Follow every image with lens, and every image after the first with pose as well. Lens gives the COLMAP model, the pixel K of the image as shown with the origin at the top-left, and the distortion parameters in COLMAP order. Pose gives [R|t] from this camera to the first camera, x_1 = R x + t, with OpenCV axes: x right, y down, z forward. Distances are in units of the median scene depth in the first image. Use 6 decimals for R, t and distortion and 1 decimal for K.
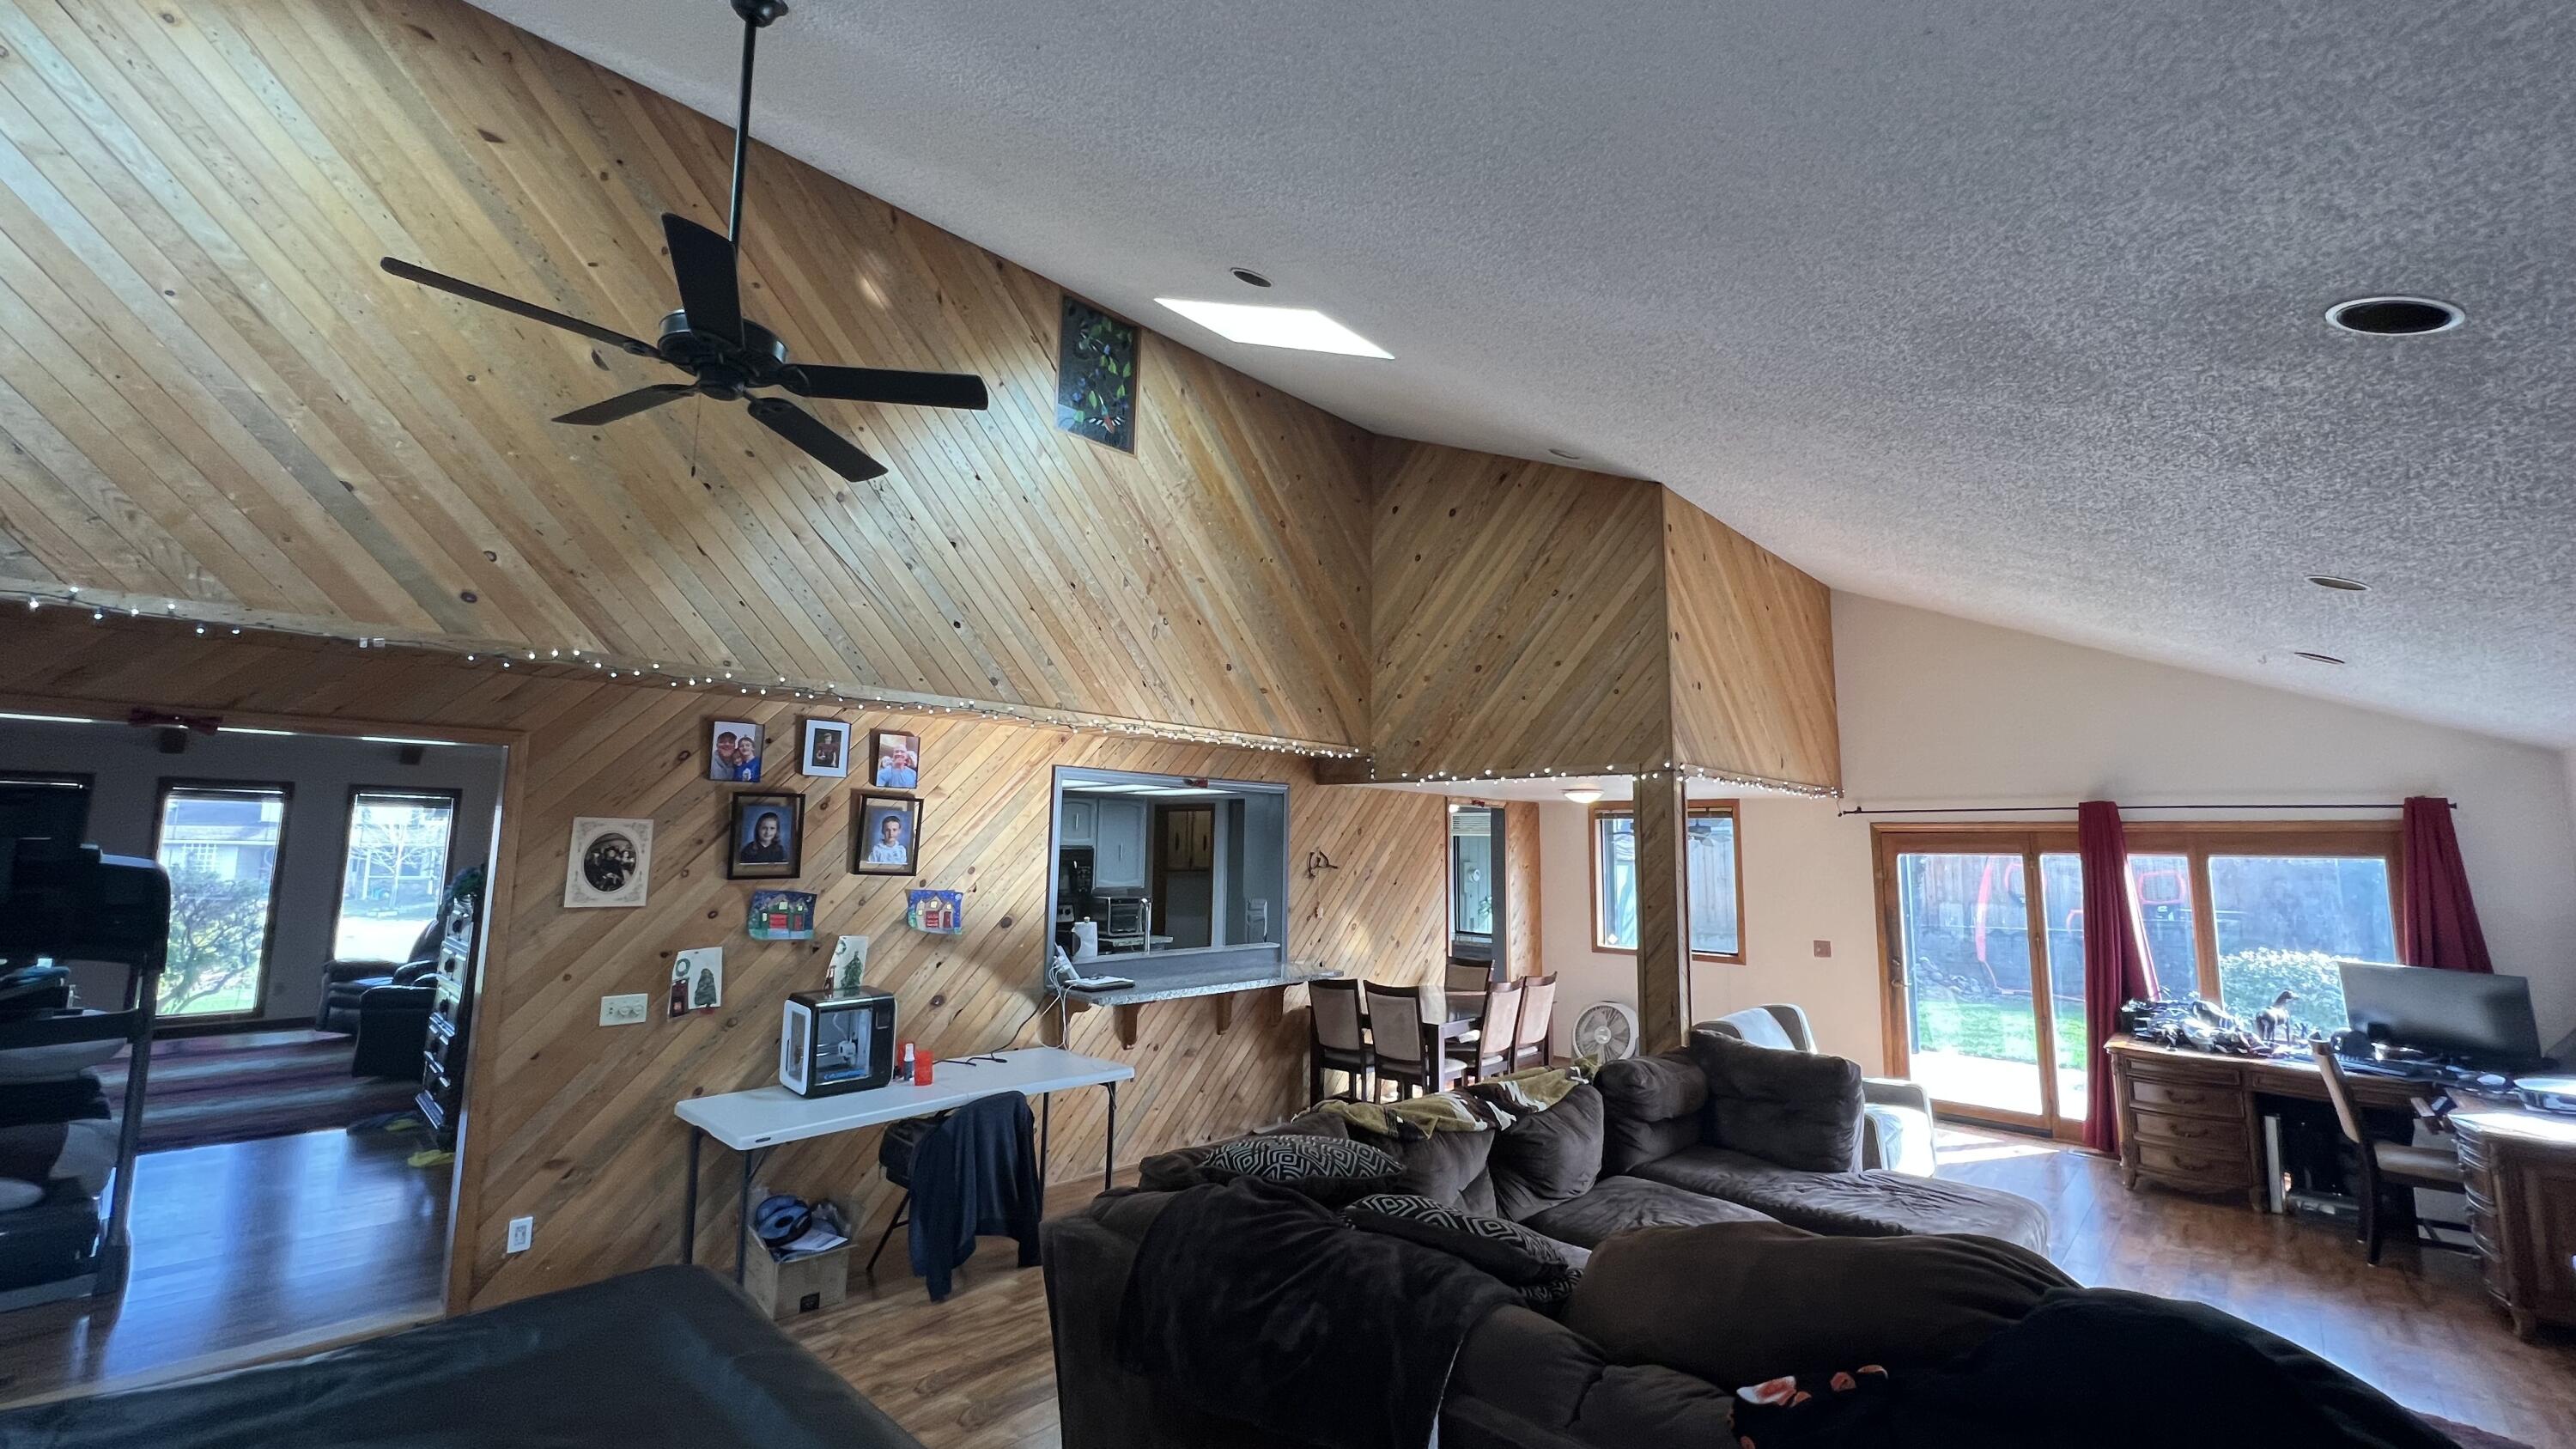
lens RADIAL K [[1038.6, 0, 1278.3], [0, 1038.6, 720.8], [0, 0, 1]] dist [0.001077, 0.000700]
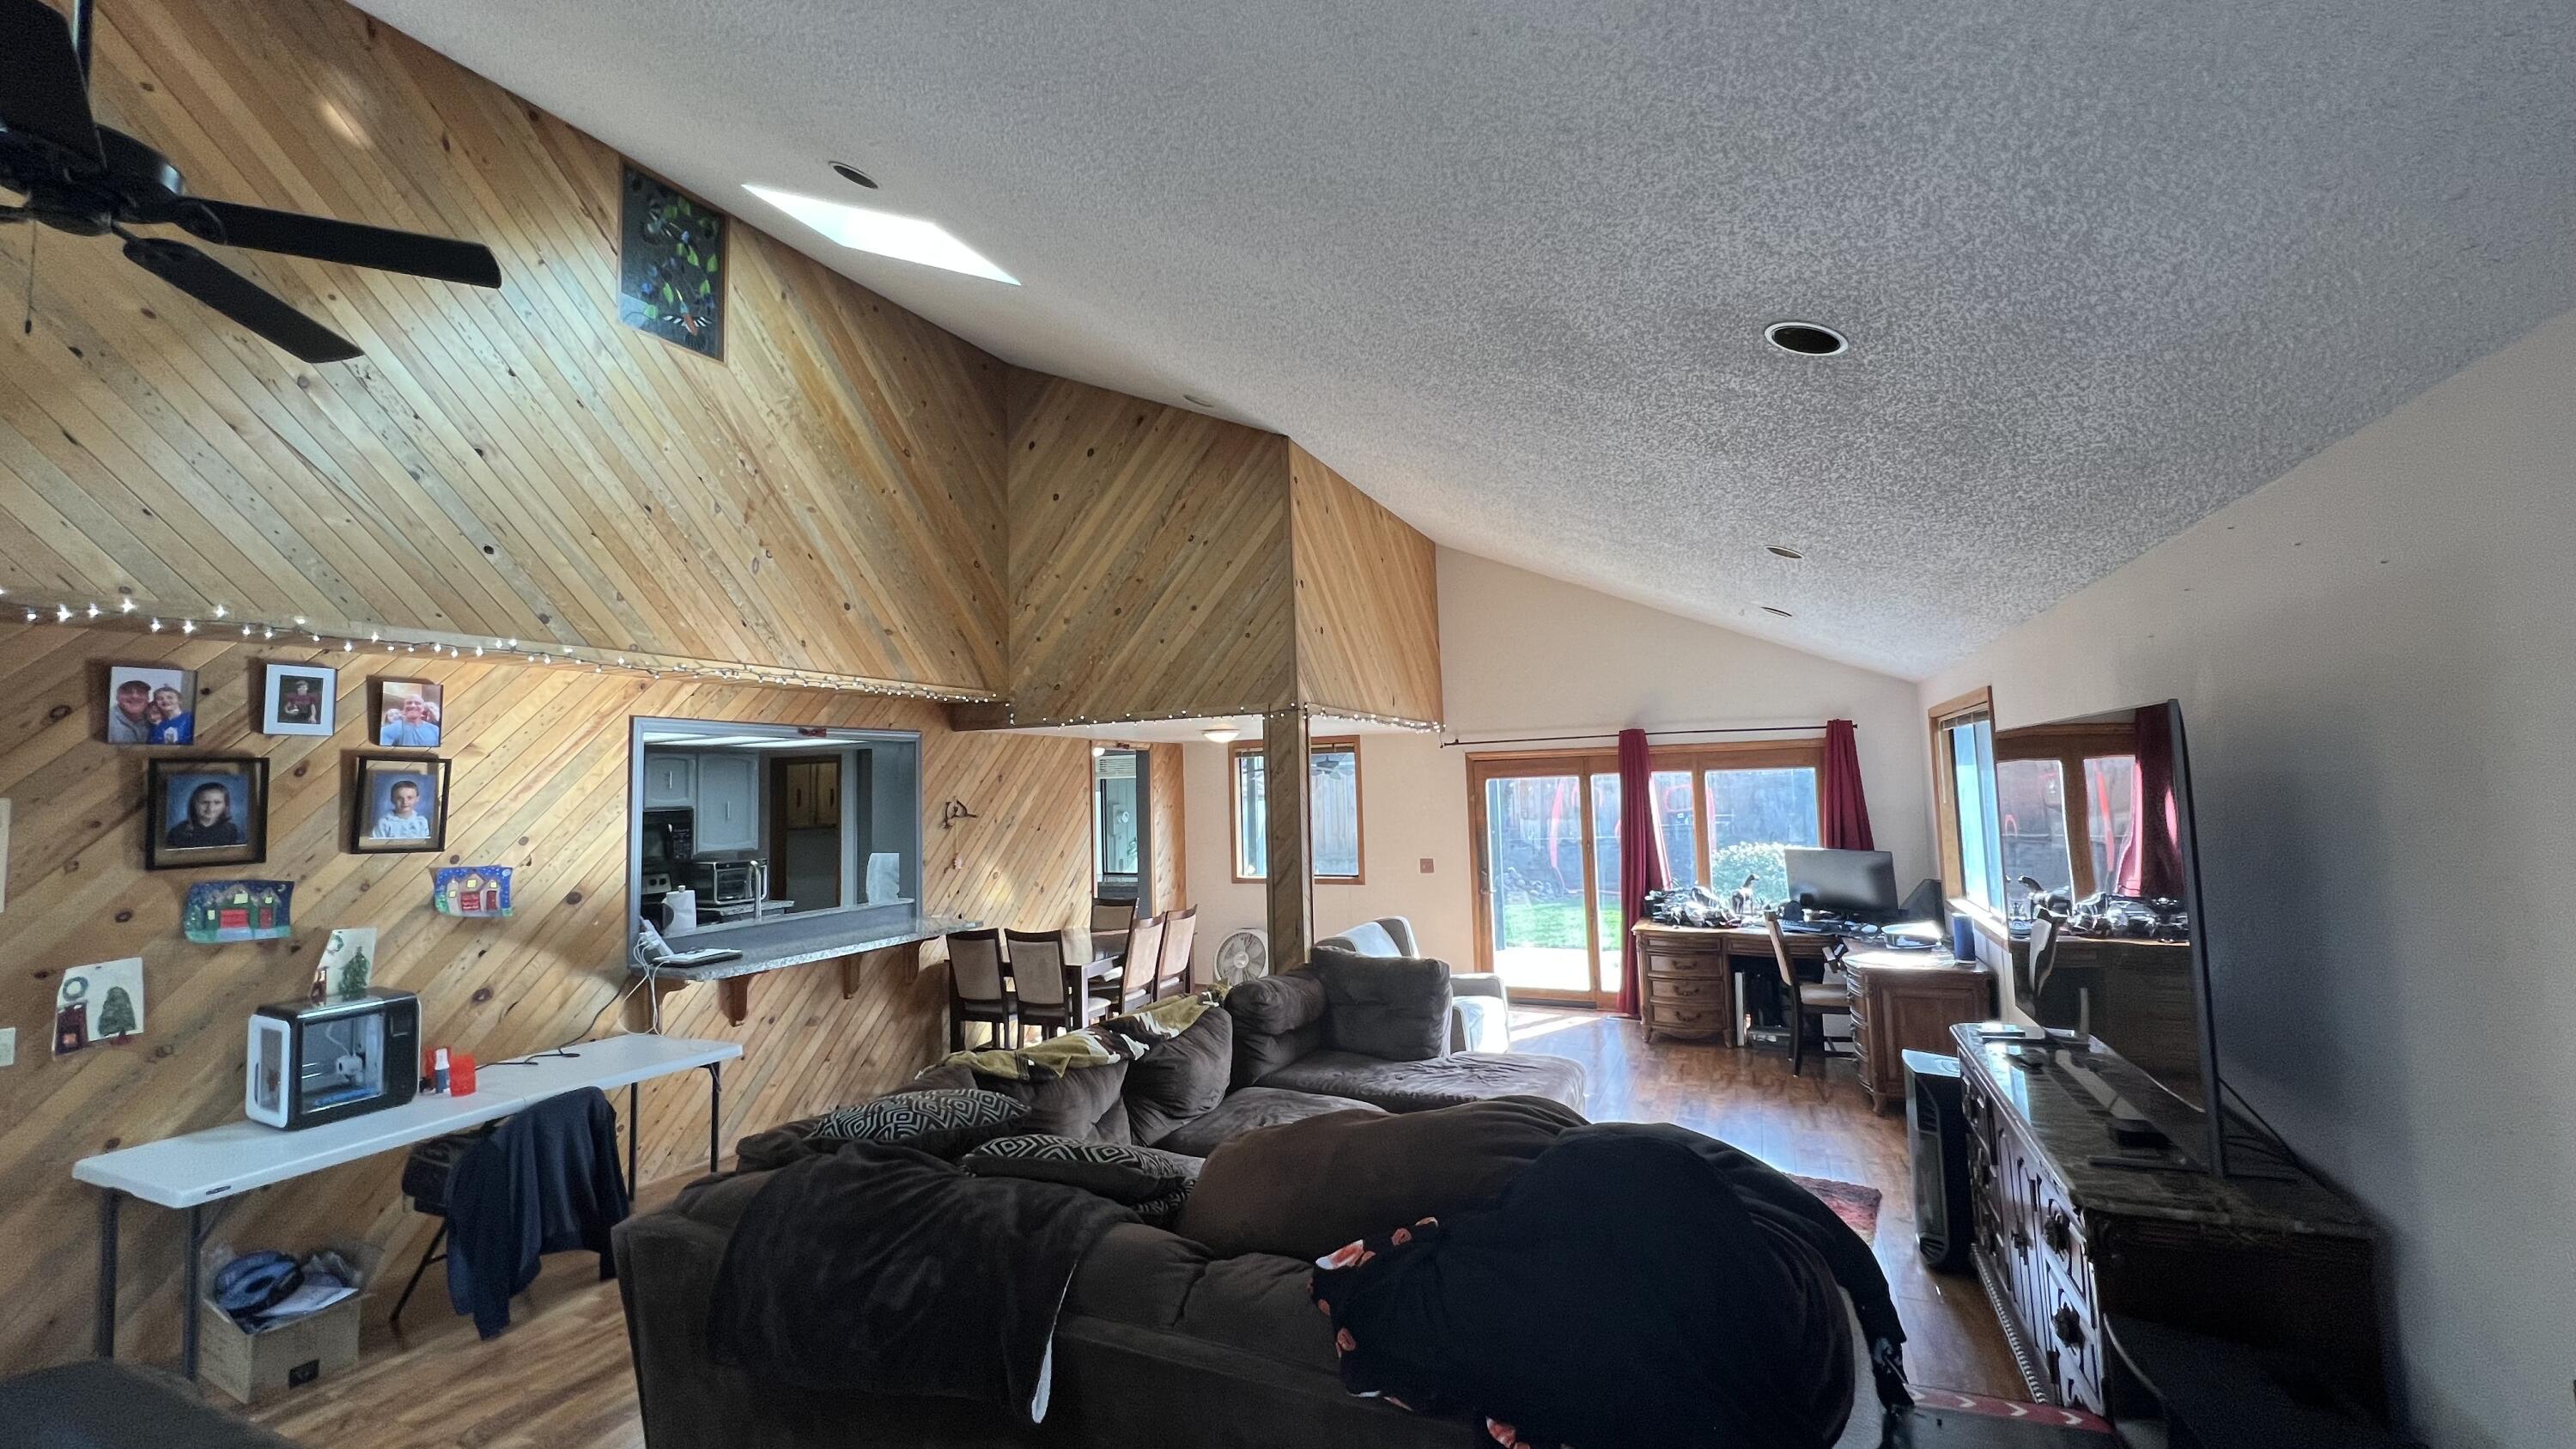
lens RADIAL K [[1038.6, 0, 1277.2], [0, 1038.6, 720.4], [0, 0, 1]] dist [0.001077, 0.000700]
pose [[0.945378, -0.020854, 0.325309, 0.016143], [0.003477, 0.998540, 0.053907, 0.001679], [-0.325958, -0.049831, 0.944070, -0.002588]]
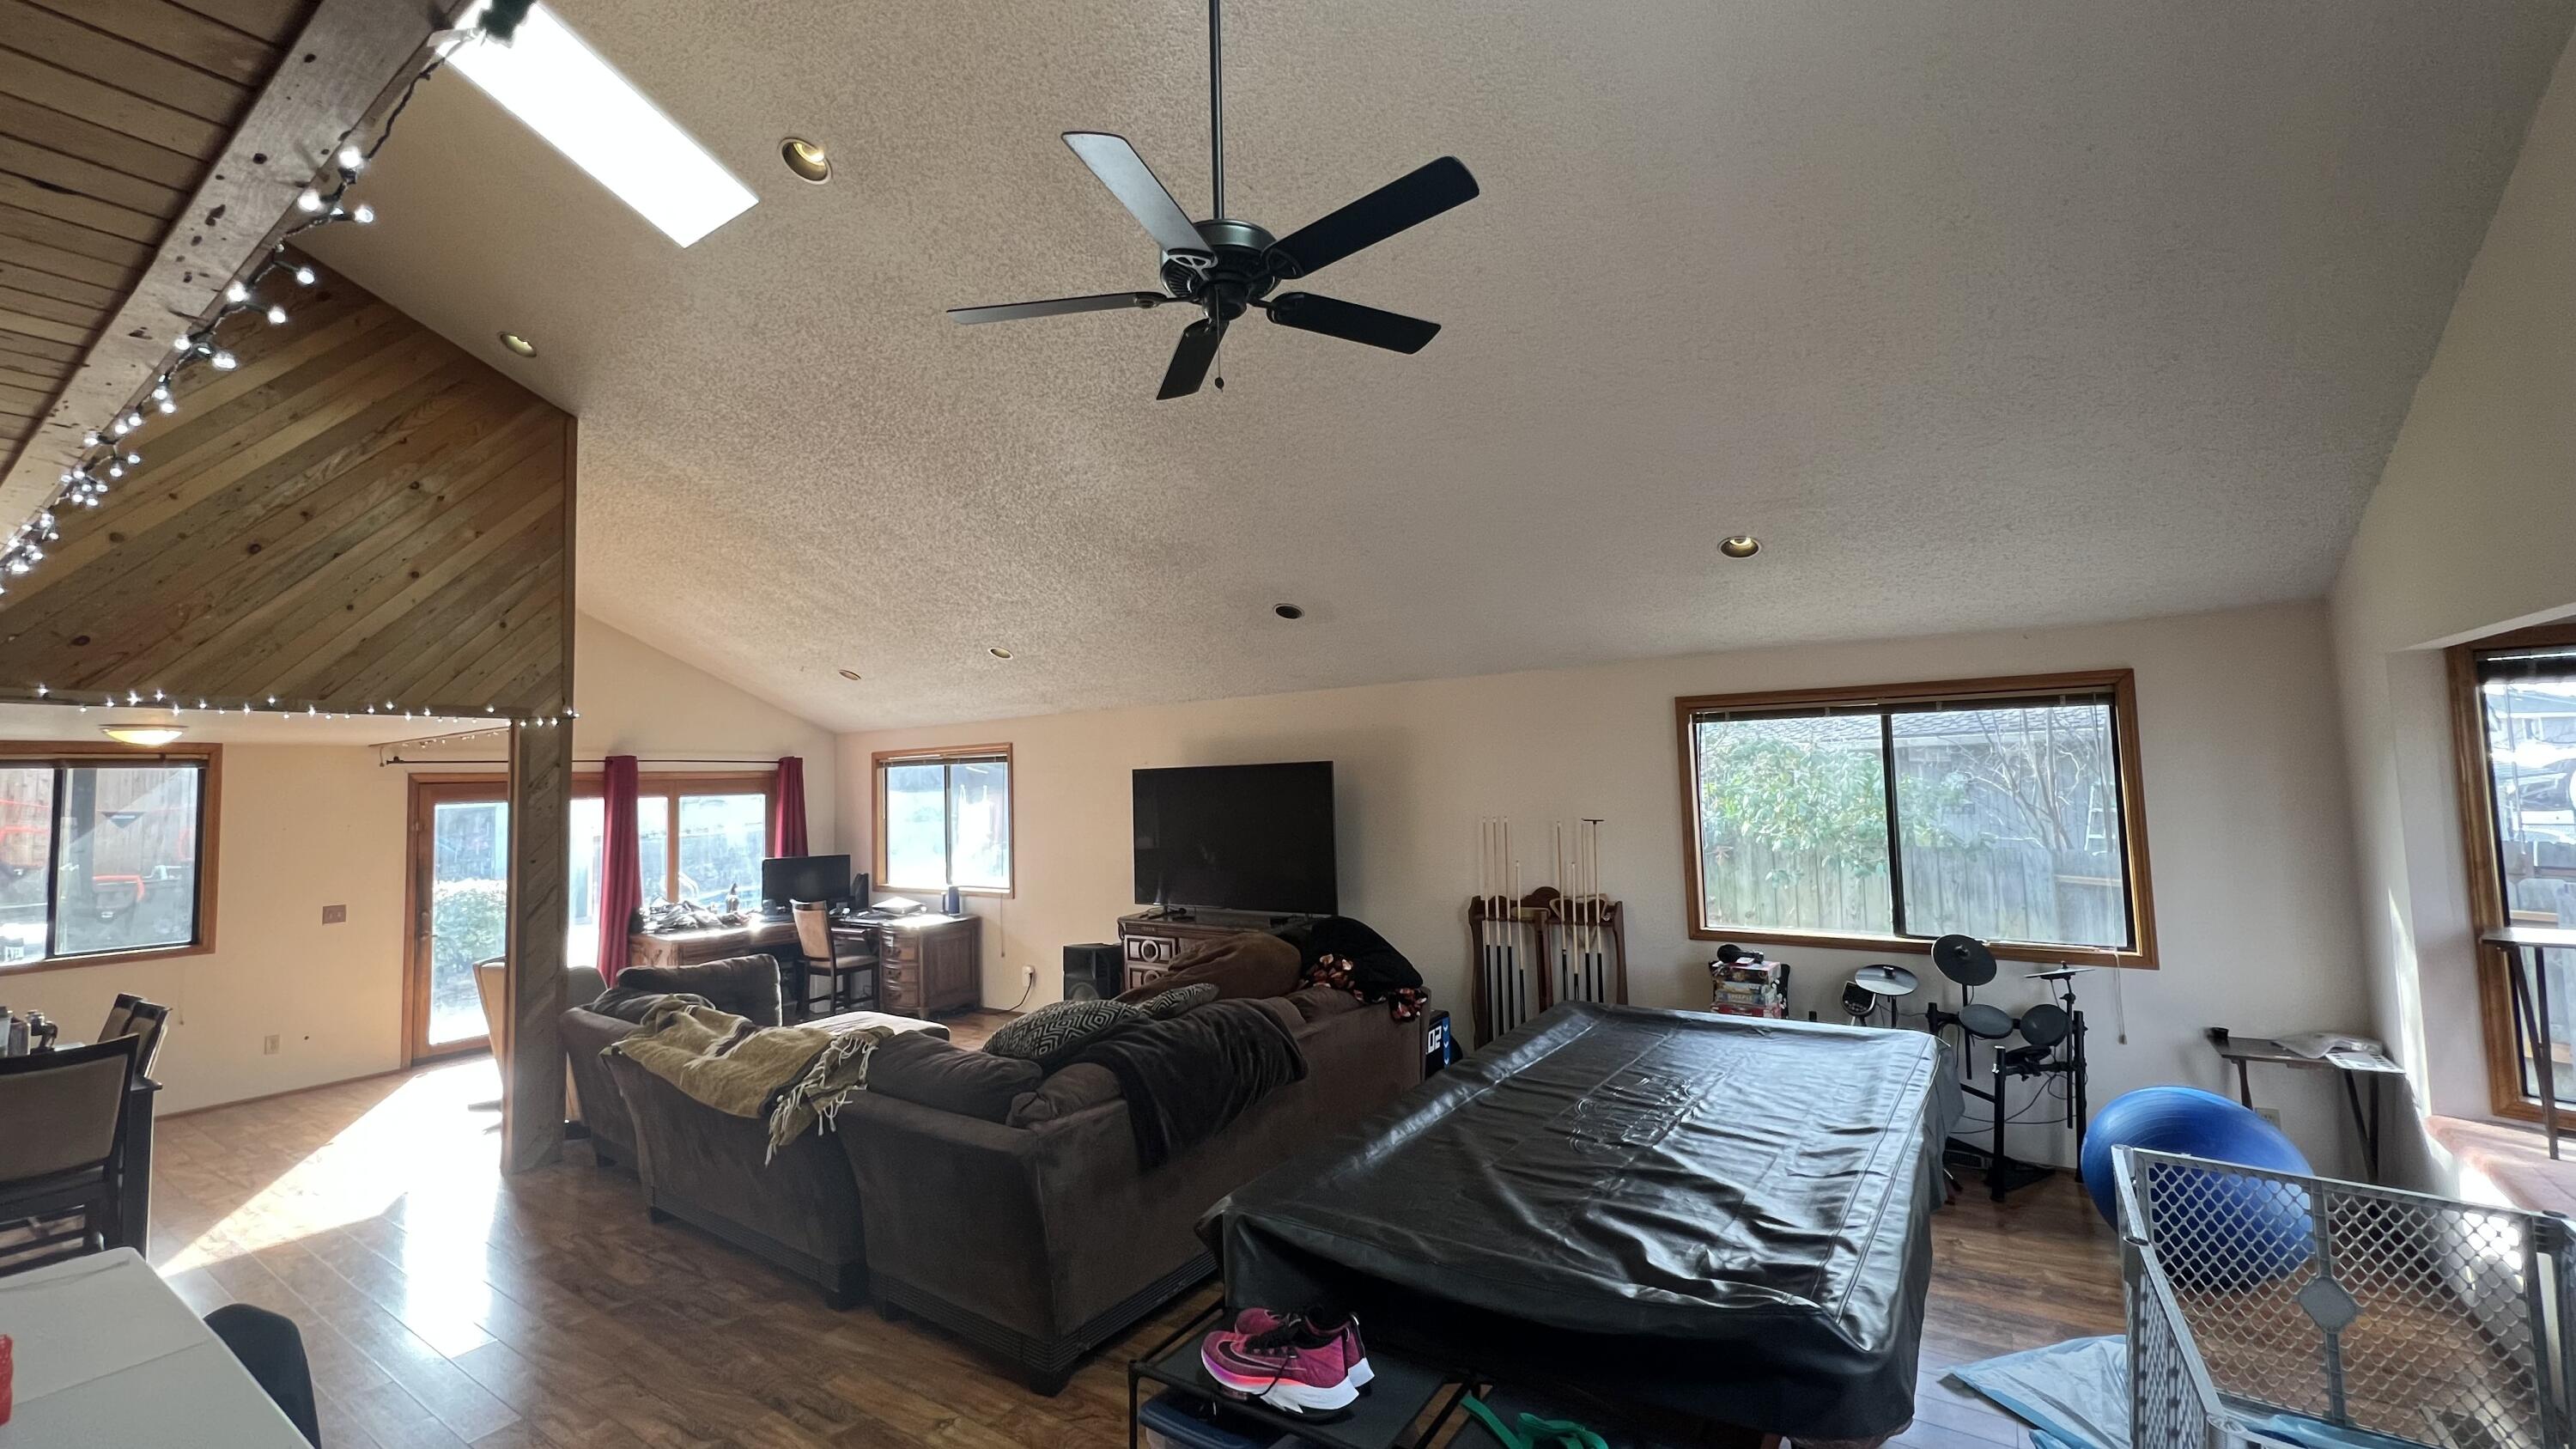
lens RADIAL K [[1038.6, 0, 1276.6], [0, 1038.6, 718.9], [0, 0, 1]] dist [0.001077, 0.000700]
pose [[-0.153355, 0.054042, 0.986692, -1.070481], [-0.091434, 0.993444, -0.068622, 0.087292], [-0.983932, -0.100740, -0.147408, 0.762220]]
